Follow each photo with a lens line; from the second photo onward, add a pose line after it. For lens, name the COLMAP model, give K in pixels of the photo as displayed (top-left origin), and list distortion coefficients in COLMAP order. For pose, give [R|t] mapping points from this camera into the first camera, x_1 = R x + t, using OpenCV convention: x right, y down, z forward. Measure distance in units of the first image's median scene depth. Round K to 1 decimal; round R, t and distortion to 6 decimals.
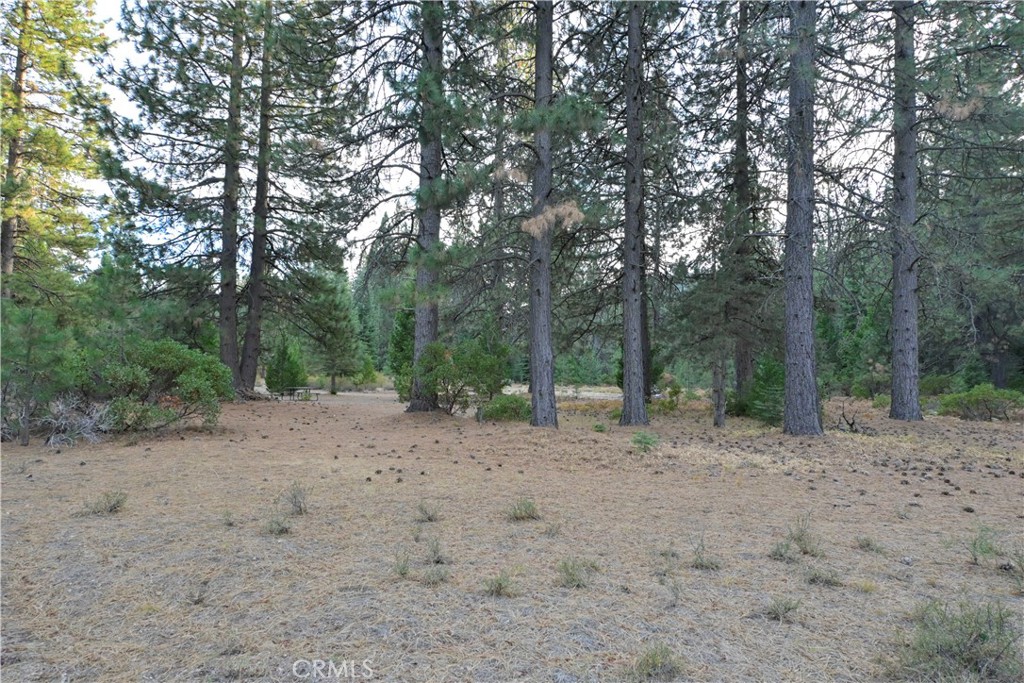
lens RADIAL K [[619.3, 0, 511.1], [0, 619.3, 347.3], [0, 0, 1]] dist [-0.002404, -0.000269]
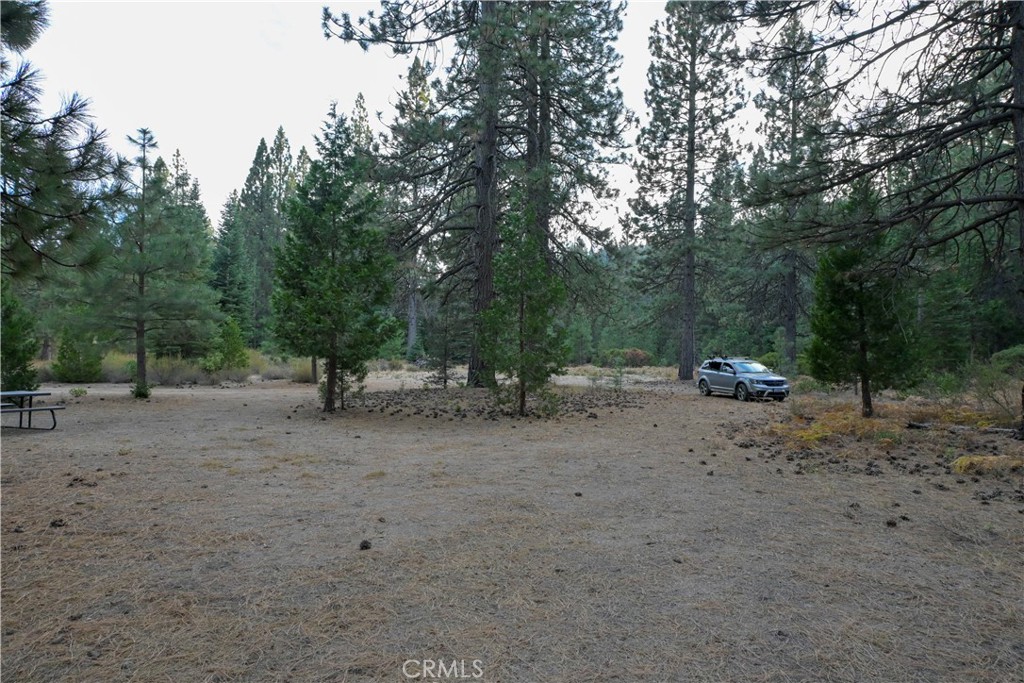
lens RADIAL K [[619.3, 0, 512.5], [0, 619.3, 334.7], [0, 0, 1]] dist [-0.002404, -0.000269]
pose [[0.983807, -0.007111, 0.179088, -0.066347], [0.004048, 0.999839, 0.017459, 0.014957], [-0.179184, -0.016452, 0.983678, 0.331113]]
